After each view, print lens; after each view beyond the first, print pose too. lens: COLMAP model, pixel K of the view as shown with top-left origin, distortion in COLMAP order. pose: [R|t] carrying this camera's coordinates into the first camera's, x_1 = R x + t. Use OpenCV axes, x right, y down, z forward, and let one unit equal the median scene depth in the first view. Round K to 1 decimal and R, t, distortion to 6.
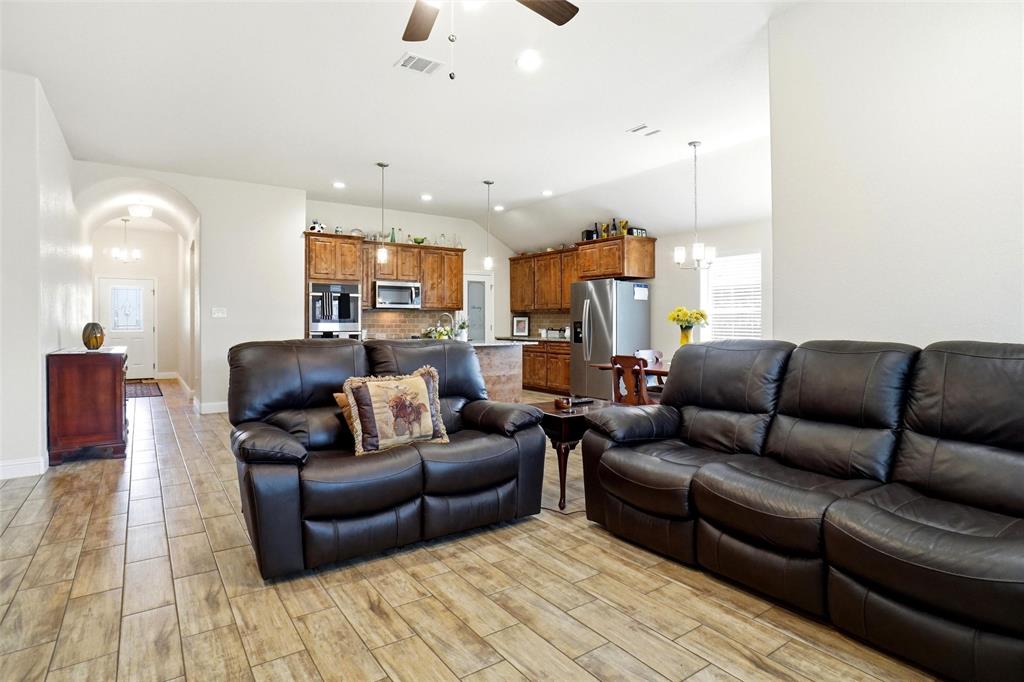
lens RADIAL K [[547.2, 0, 512.1], [0, 547.2, 332.1], [0, 0, 1]] dist [-0.086361, 0.050129]
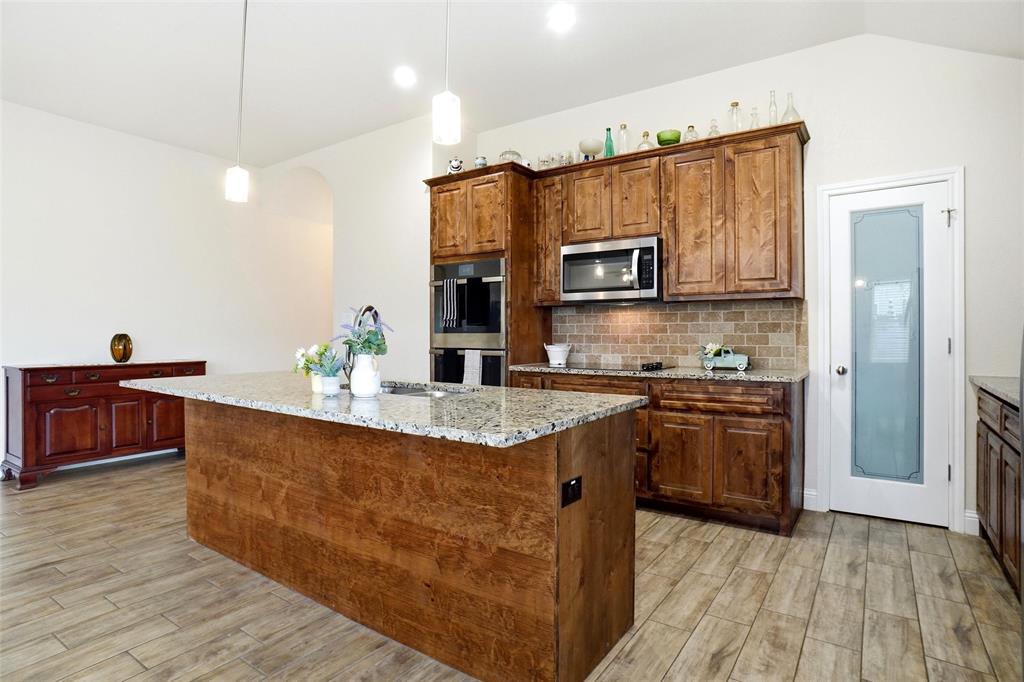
lens RADIAL K [[547.2, 0, 512.1], [0, 547.2, 332.1], [0, 0, 1]] dist [-0.086361, 0.050129]
pose [[0.342473, -0.001774, -0.939526, 0.180250], [-0.009443, 0.999941, -0.005331, -0.013679], [0.939480, 0.010698, 0.342436, 0.743112]]
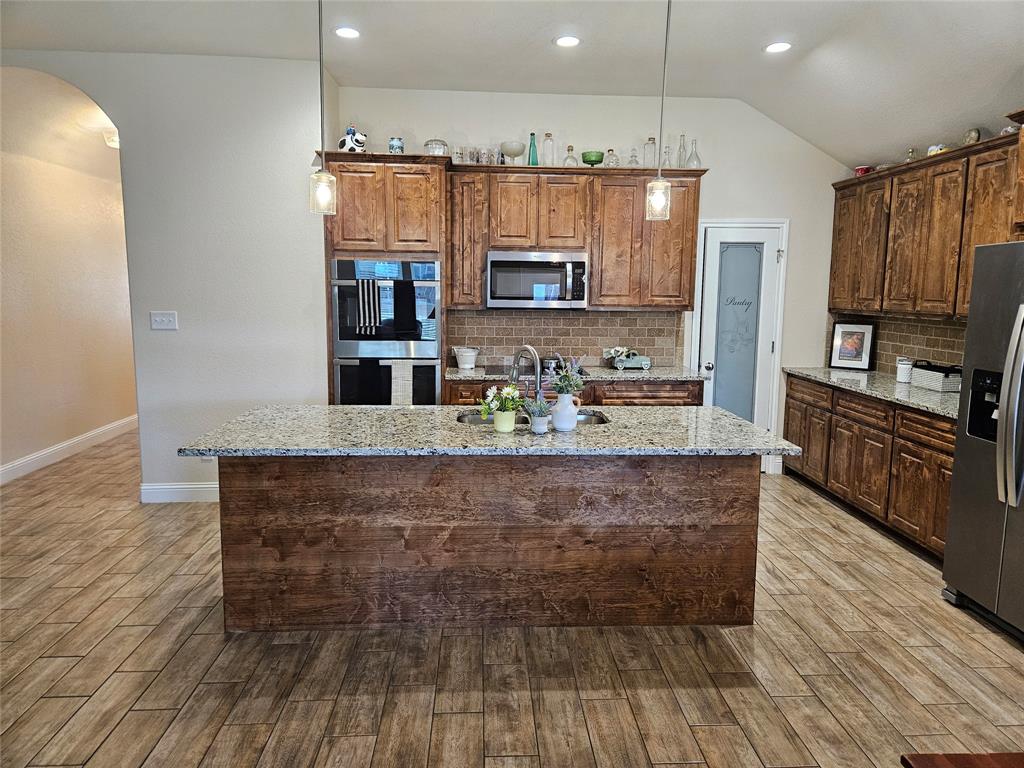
lens RADIAL K [[690.3, 0, 523.3], [0, 690.3, 372.2], [0, 0, 1]] dist [0.065653, -0.001727]
pose [[0.854531, 0.073582, -0.514162, 0.091307], [-0.018110, 0.993534, 0.112085, -0.053626], [0.519084, -0.086468, 0.850338, 0.458708]]
